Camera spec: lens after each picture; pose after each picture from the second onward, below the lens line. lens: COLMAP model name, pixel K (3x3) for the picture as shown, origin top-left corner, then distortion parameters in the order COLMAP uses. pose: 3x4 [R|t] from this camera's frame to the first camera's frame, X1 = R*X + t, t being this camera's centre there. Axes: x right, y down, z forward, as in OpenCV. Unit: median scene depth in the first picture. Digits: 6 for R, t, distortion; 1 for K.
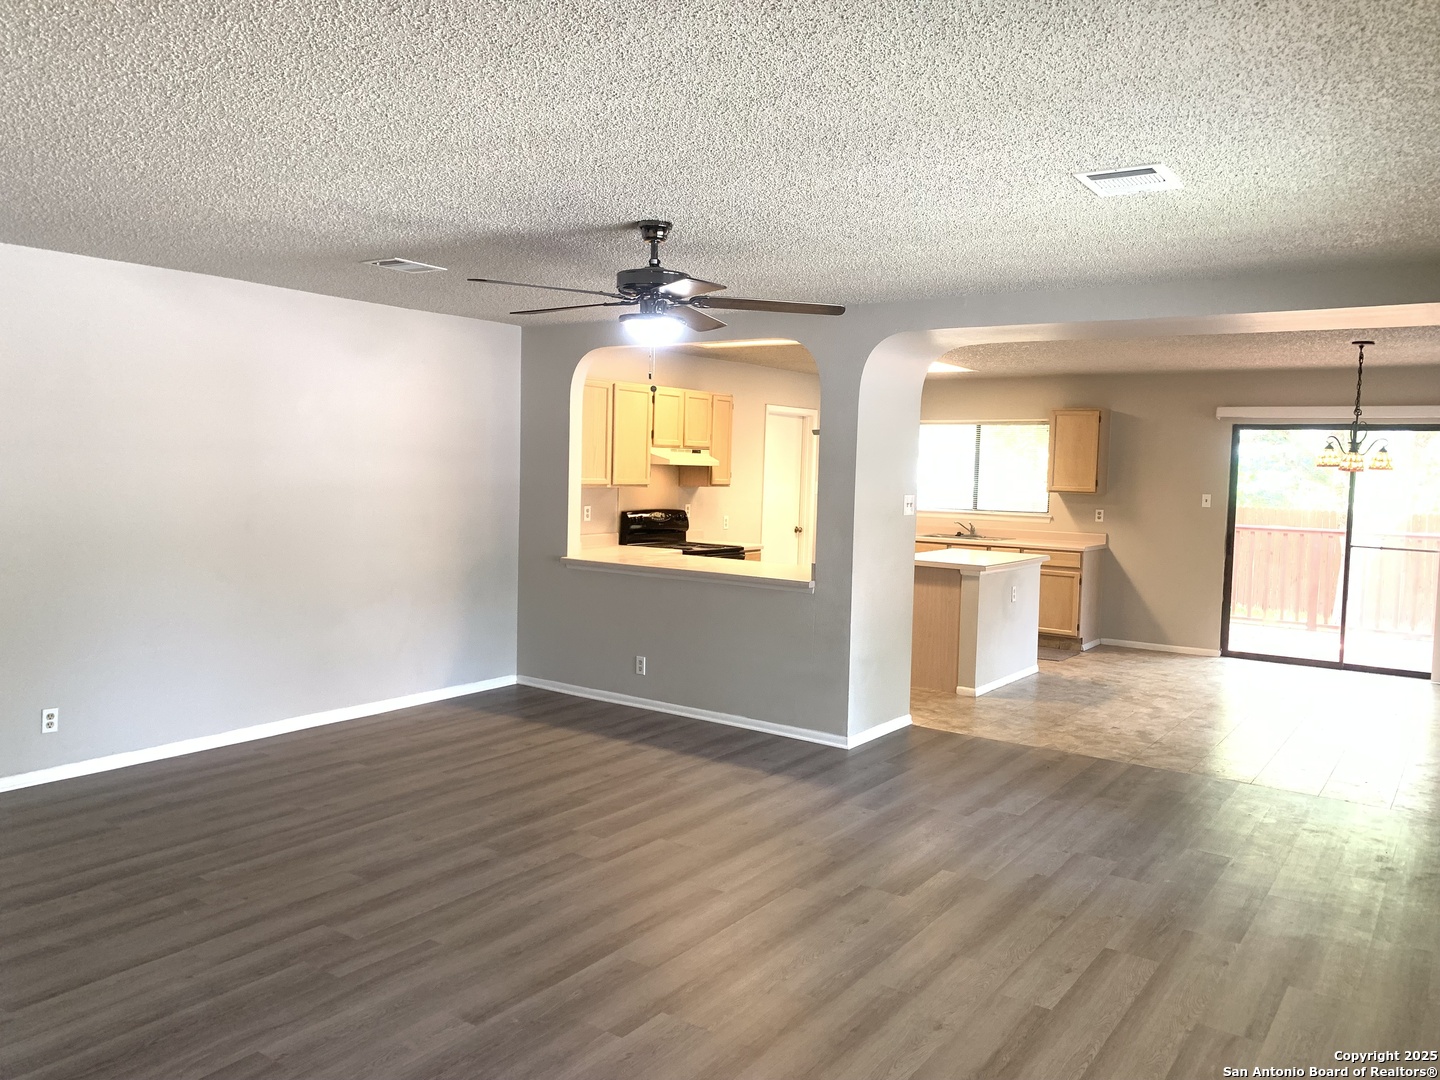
lens RADIAL K [[1105.7, 0, 720.0], [0, 1105.7, 540.0], [0, 0, 1]] dist [0.032043, -0.002921]
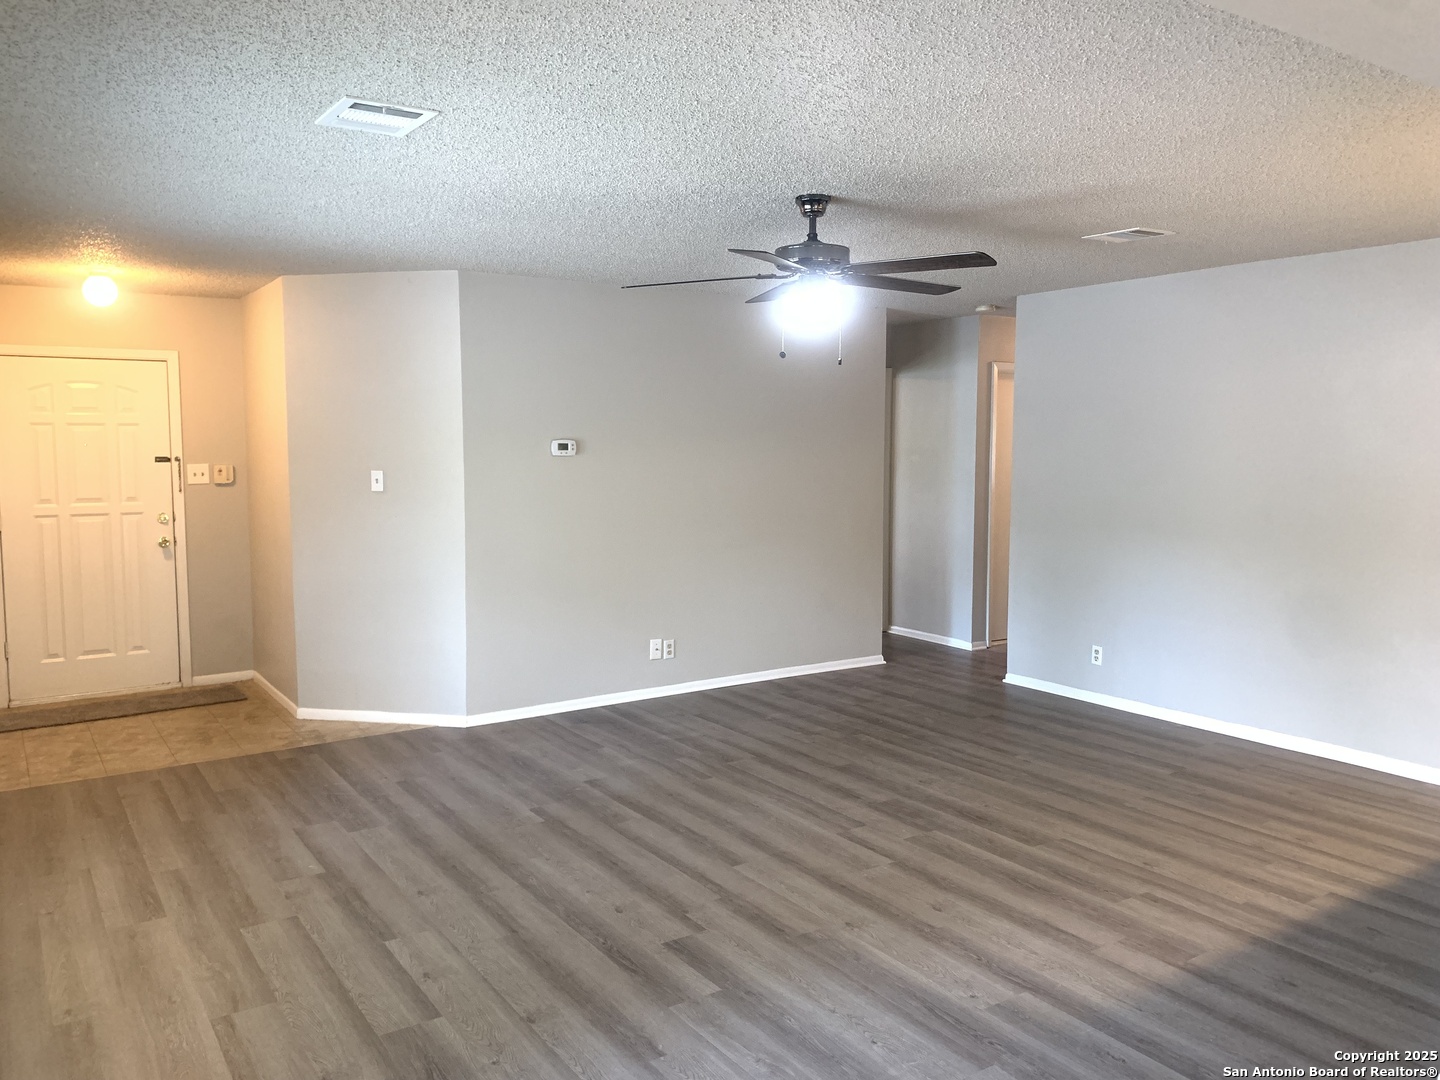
lens RADIAL K [[1105.7, 0, 720.0], [0, 1105.7, 540.0], [0, 0, 1]] dist [0.032043, -0.002921]
pose [[-0.363731, 0.059207, -0.929620, 0.817387], [-0.076193, 0.992743, 0.093039, -0.060977], [0.928383, 0.104672, -0.356581, 1.165072]]
